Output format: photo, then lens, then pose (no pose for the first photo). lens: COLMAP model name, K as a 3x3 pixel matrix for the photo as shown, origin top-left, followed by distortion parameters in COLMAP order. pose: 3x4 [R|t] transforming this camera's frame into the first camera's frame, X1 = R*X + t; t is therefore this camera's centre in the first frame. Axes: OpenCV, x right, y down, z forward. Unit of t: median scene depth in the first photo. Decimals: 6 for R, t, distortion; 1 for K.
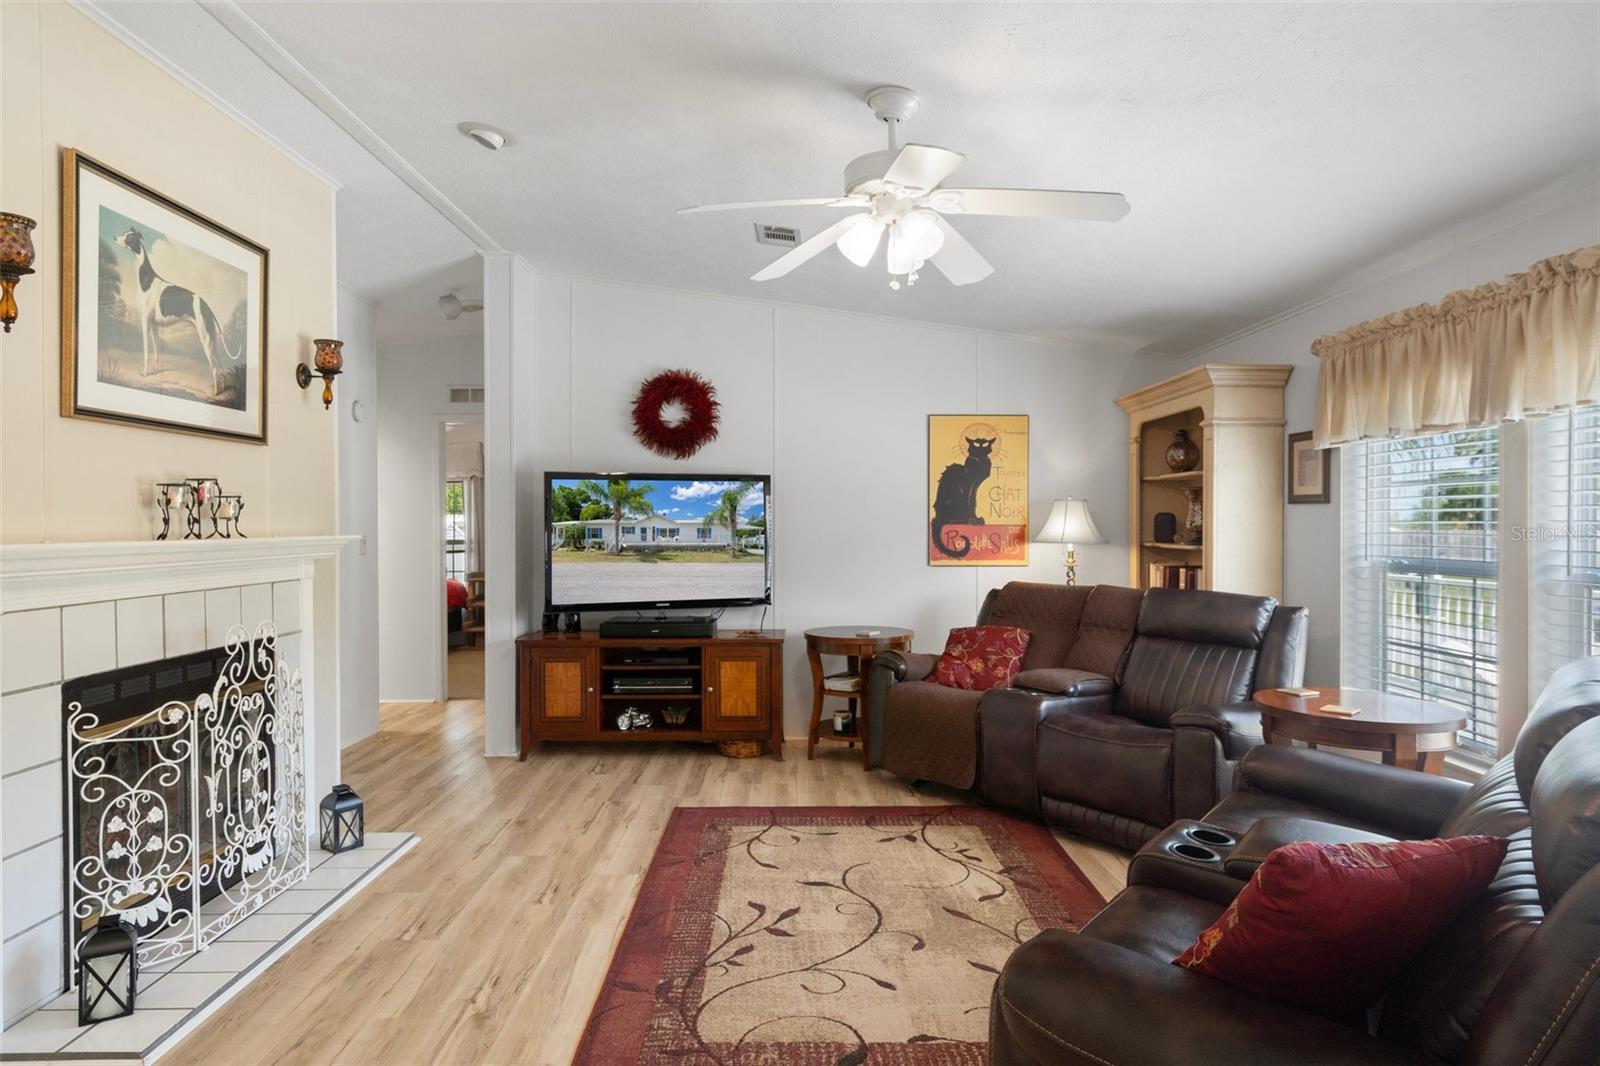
lens RADIAL K [[958.8, 0, 792.7], [0, 958.8, 526.9], [0, 0, 1]] dist [0.006476, 0.001891]
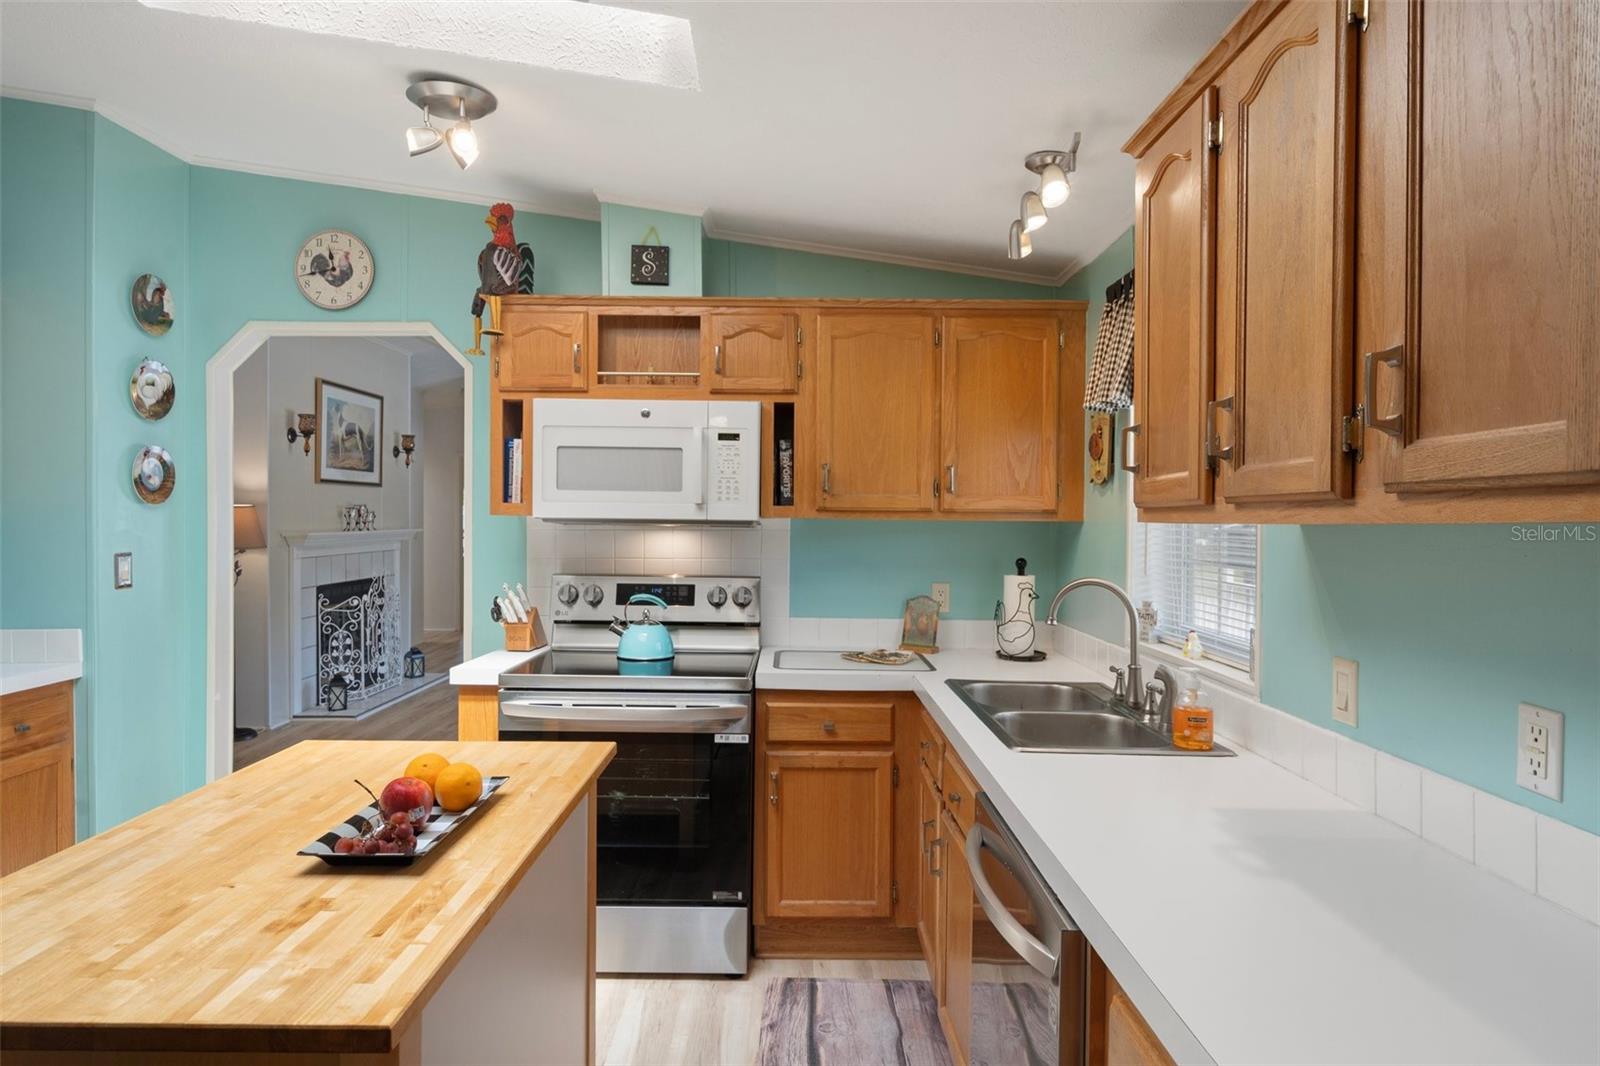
lens RADIAL K [[912.1, 0, 802.0], [0, 912.1, 544.6], [0, 0, 1]] dist [0.003065, -0.000035]
pose [[0.999739, 0.019178, 0.012449, 0.408578], [-0.019513, 0.999434, 0.027407, -0.034711], [-0.011916, -0.027642, 0.999547, -1.165379]]
